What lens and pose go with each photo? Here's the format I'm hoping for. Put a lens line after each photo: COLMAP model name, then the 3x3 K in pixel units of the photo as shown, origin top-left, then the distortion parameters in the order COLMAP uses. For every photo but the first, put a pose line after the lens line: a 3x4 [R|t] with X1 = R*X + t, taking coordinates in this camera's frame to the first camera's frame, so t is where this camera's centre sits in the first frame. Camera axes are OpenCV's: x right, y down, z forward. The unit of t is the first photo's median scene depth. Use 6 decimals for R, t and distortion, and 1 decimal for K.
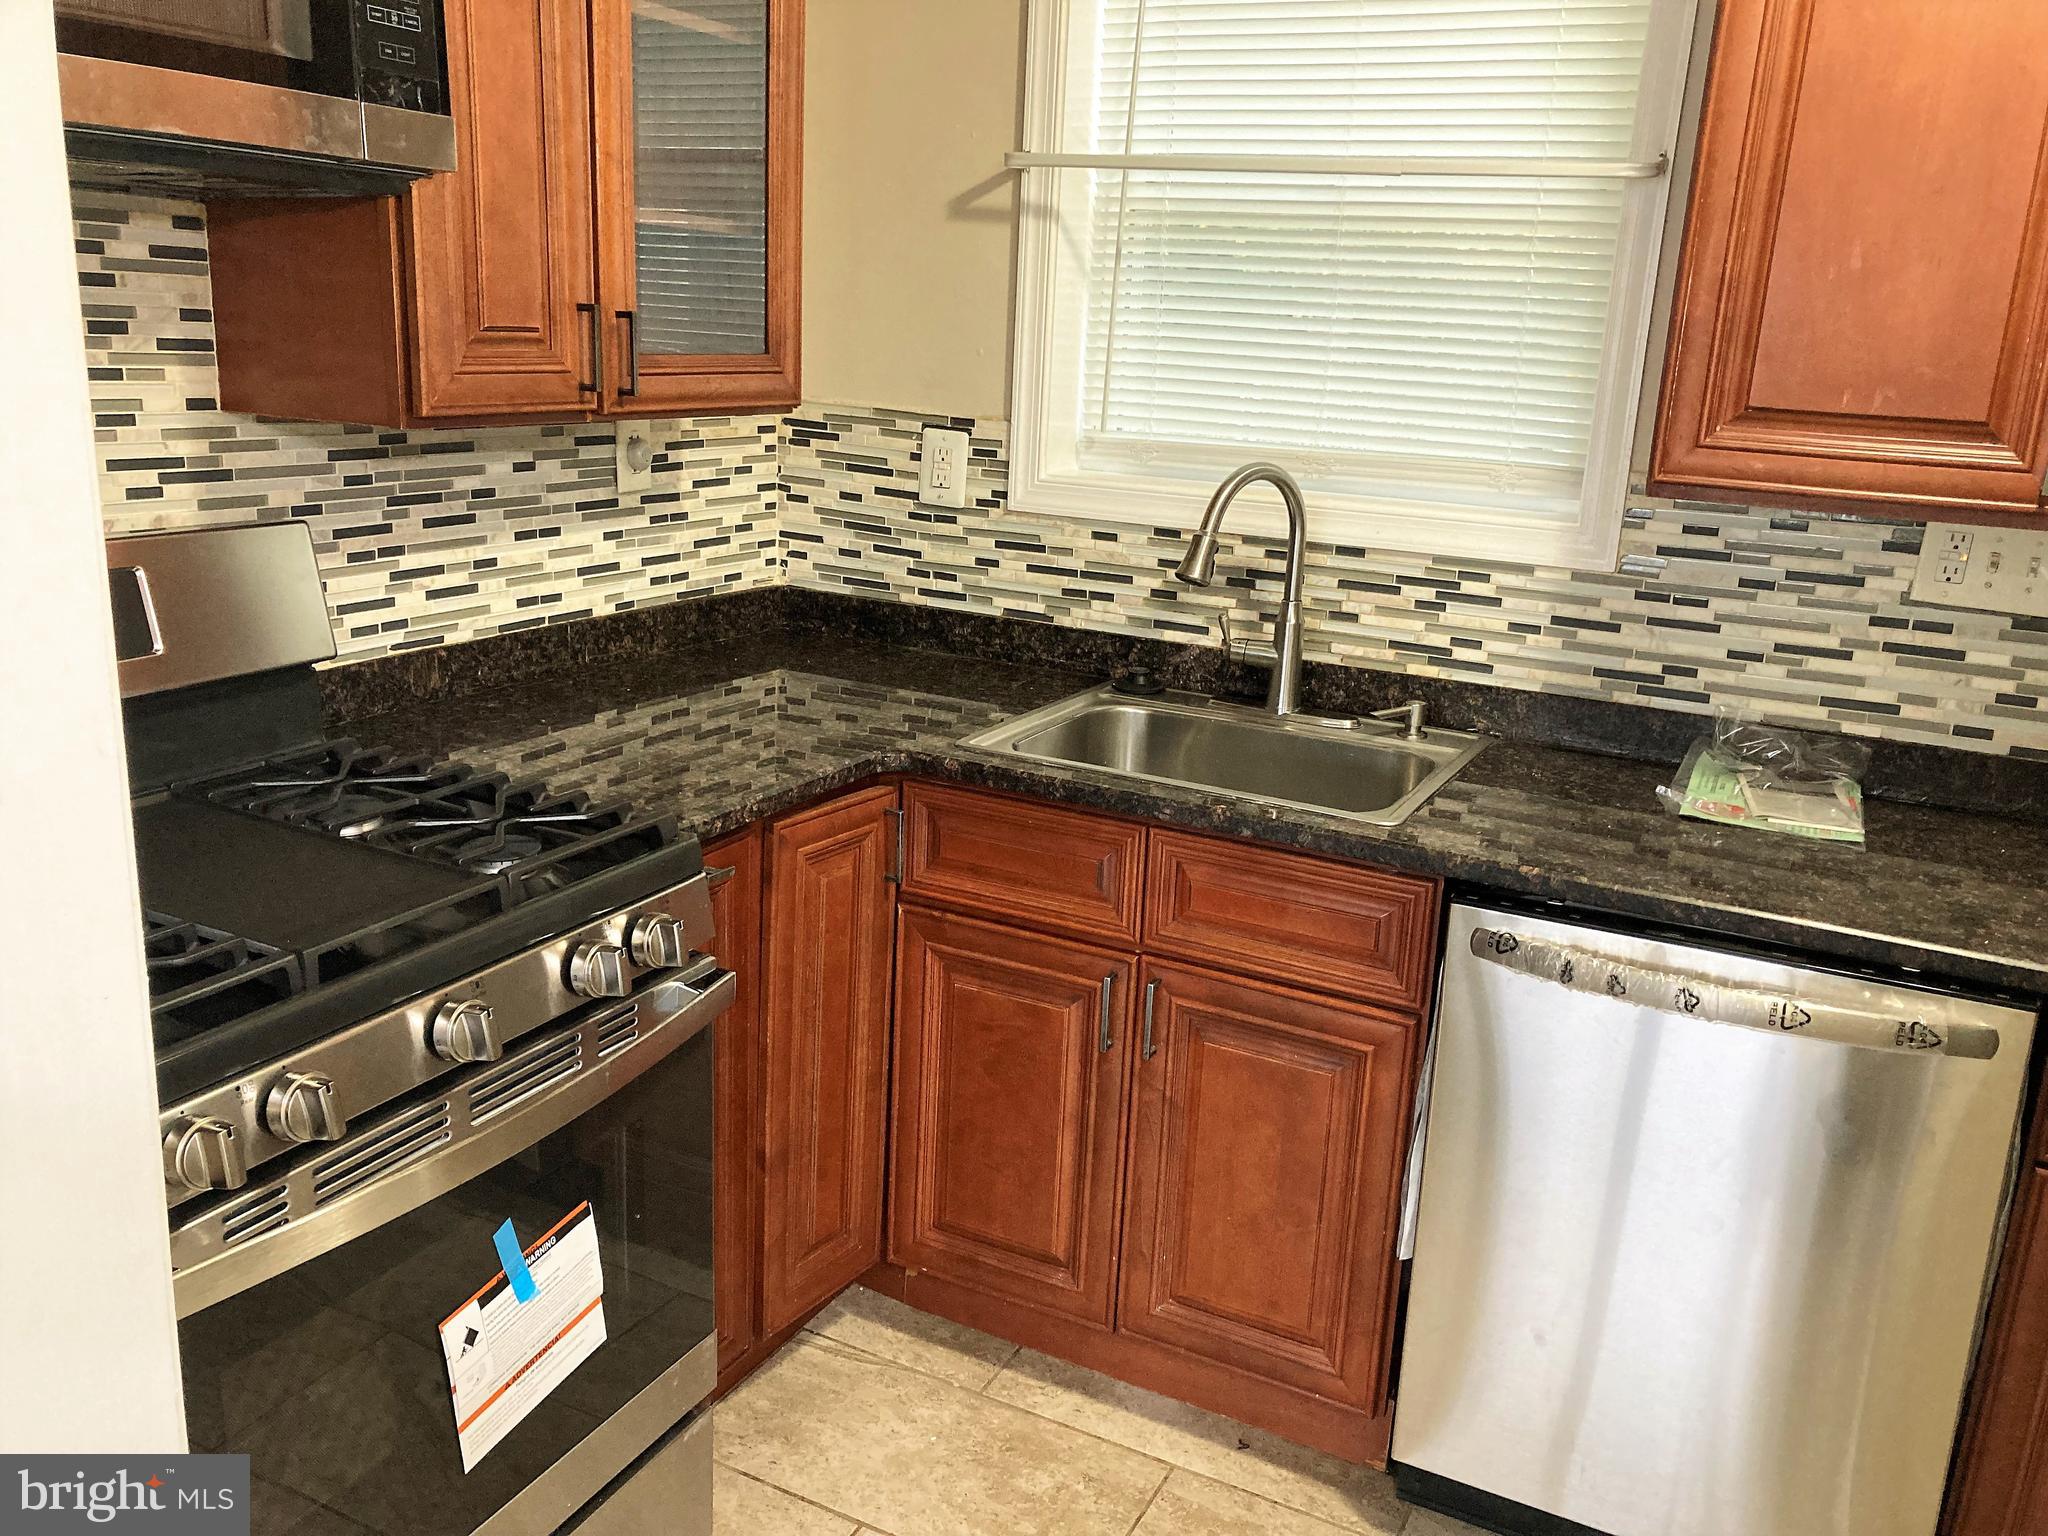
lens RADIAL K [[1679.5, 0, 1048.1], [0, 1679.5, 772.2], [0, 0, 1]] dist [0.038314, -0.074458]
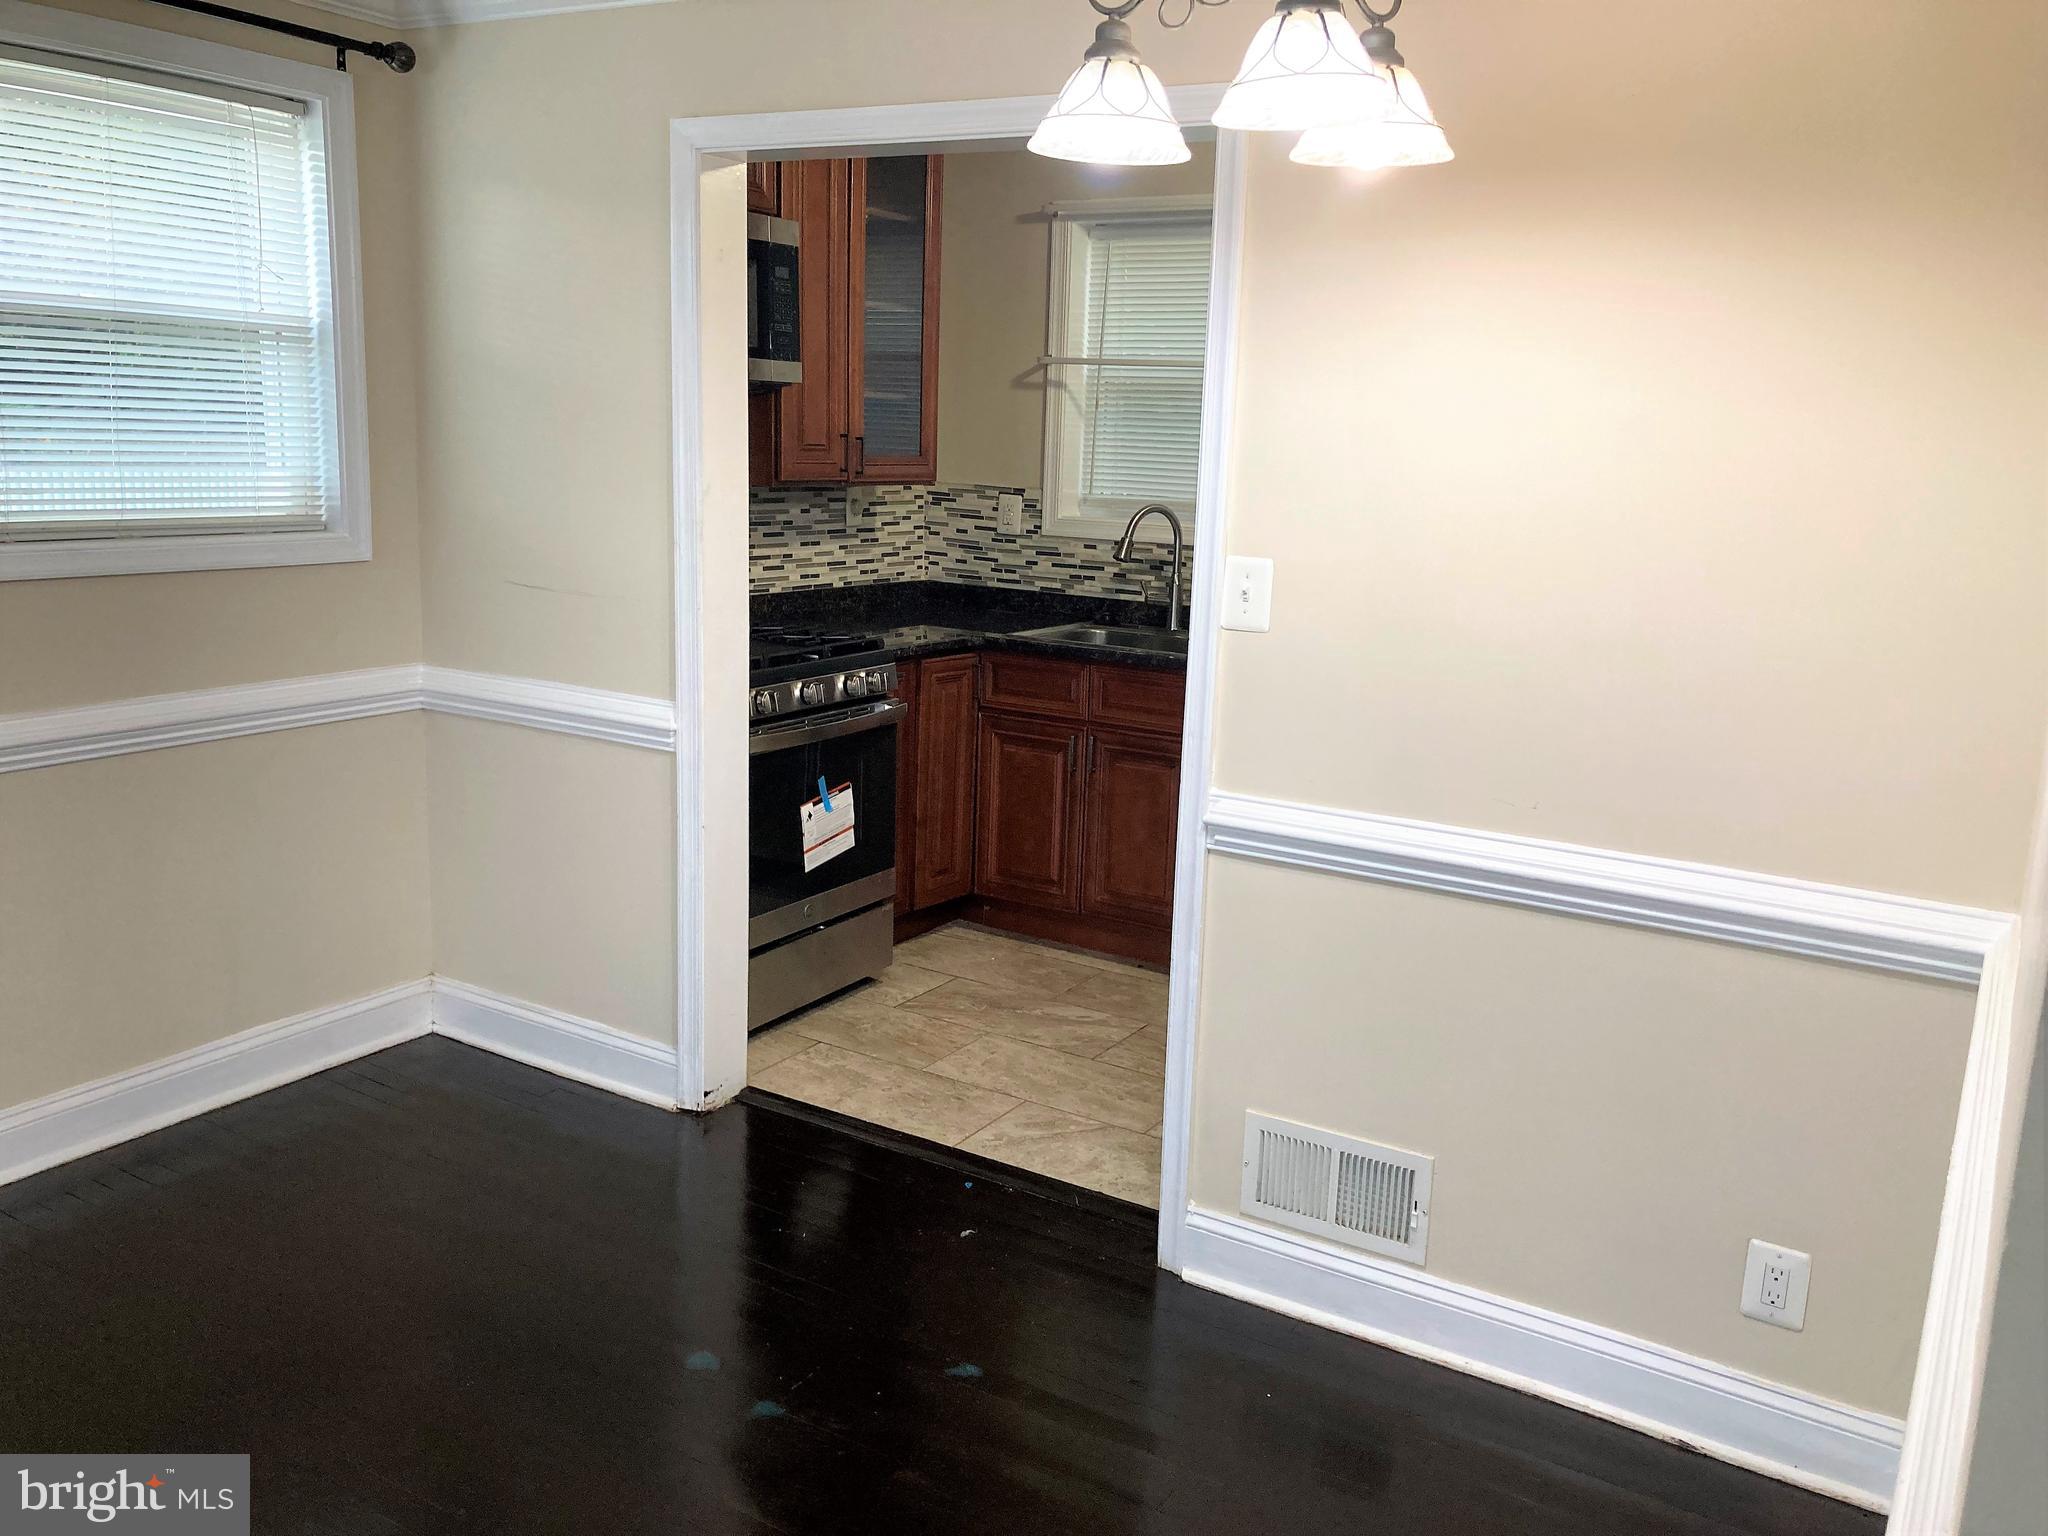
lens RADIAL K [[1670.1, 0, 1024.0], [0, 1670.1, 768.0], [0, 0, 1]] dist [0.094405, -0.135784]
pose [[0.995697, 0.001529, -0.092657, 0.142260], [-0.008085, 0.997485, -0.070422, 0.261631], [0.092316, 0.070868, 0.993205, -0.948321]]
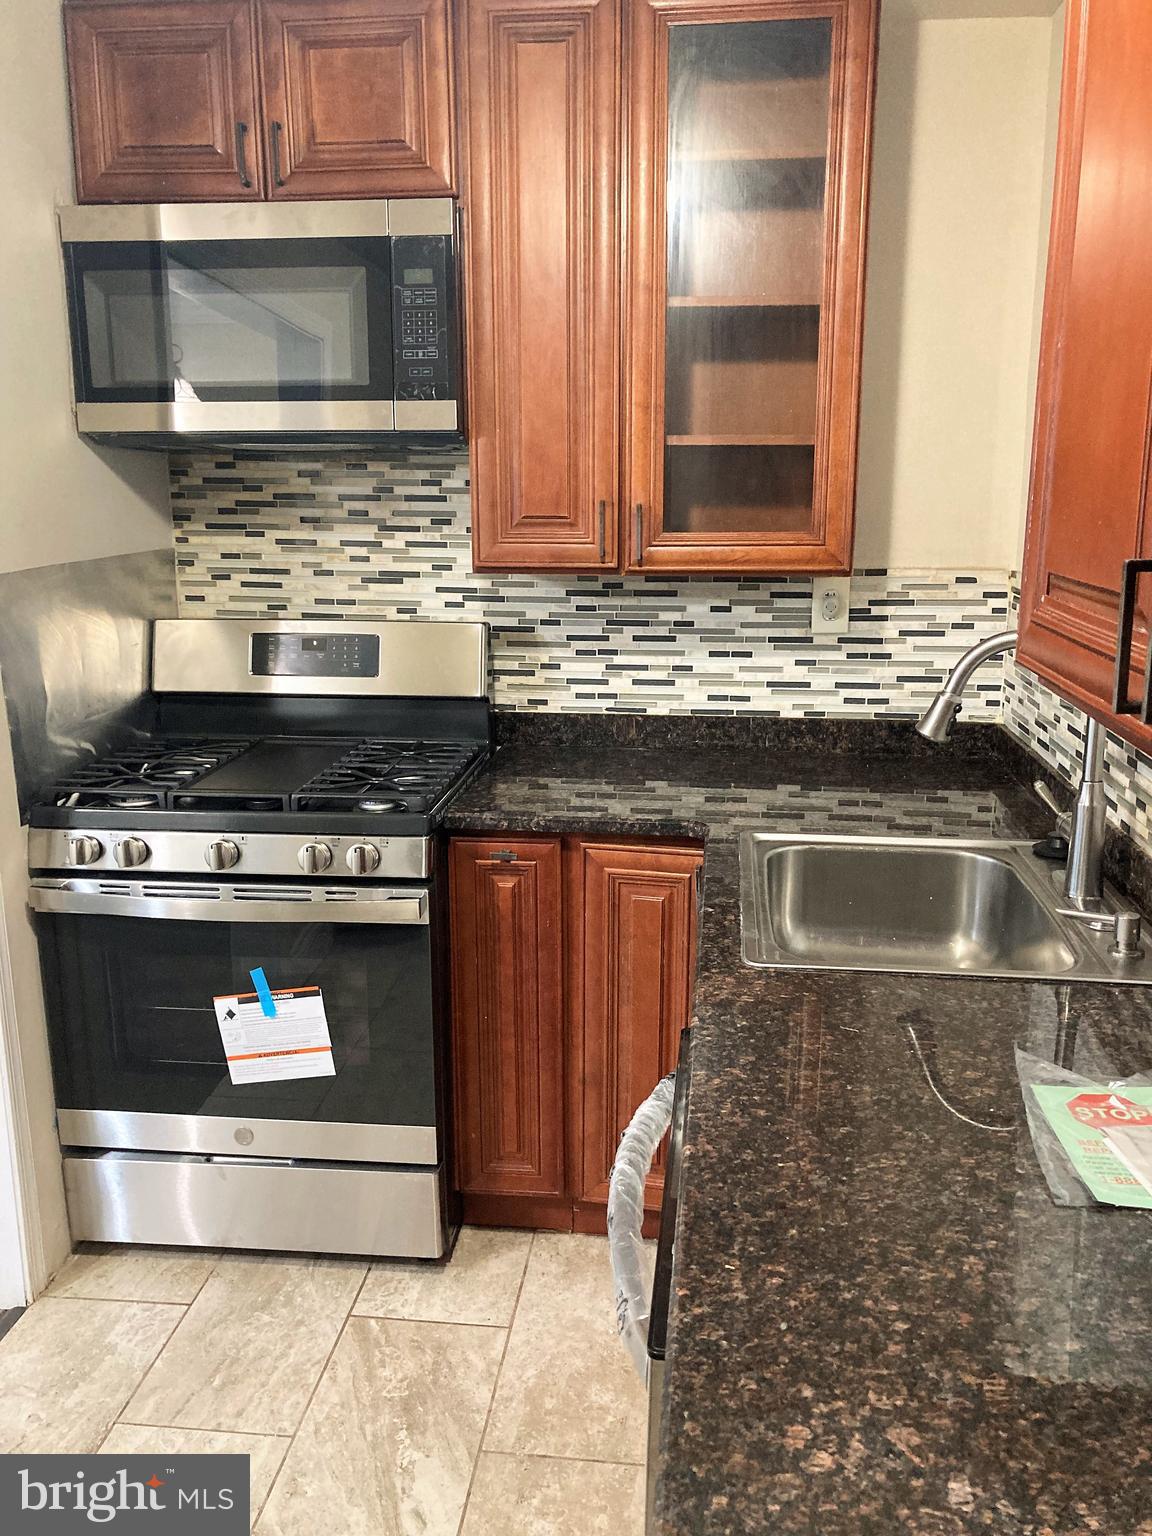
lens RADIAL K [[1252.6, 0, 574.0], [0, 1252.6, 787.8], [0, 0, 1]] dist [0.094405, -0.135784]
pose [[0.335602, 0.169748, -0.926584, 0.670077], [-0.229982, 0.968630, 0.094152, -0.093864], [0.913498, 0.181500, 0.364113, 0.459484]]
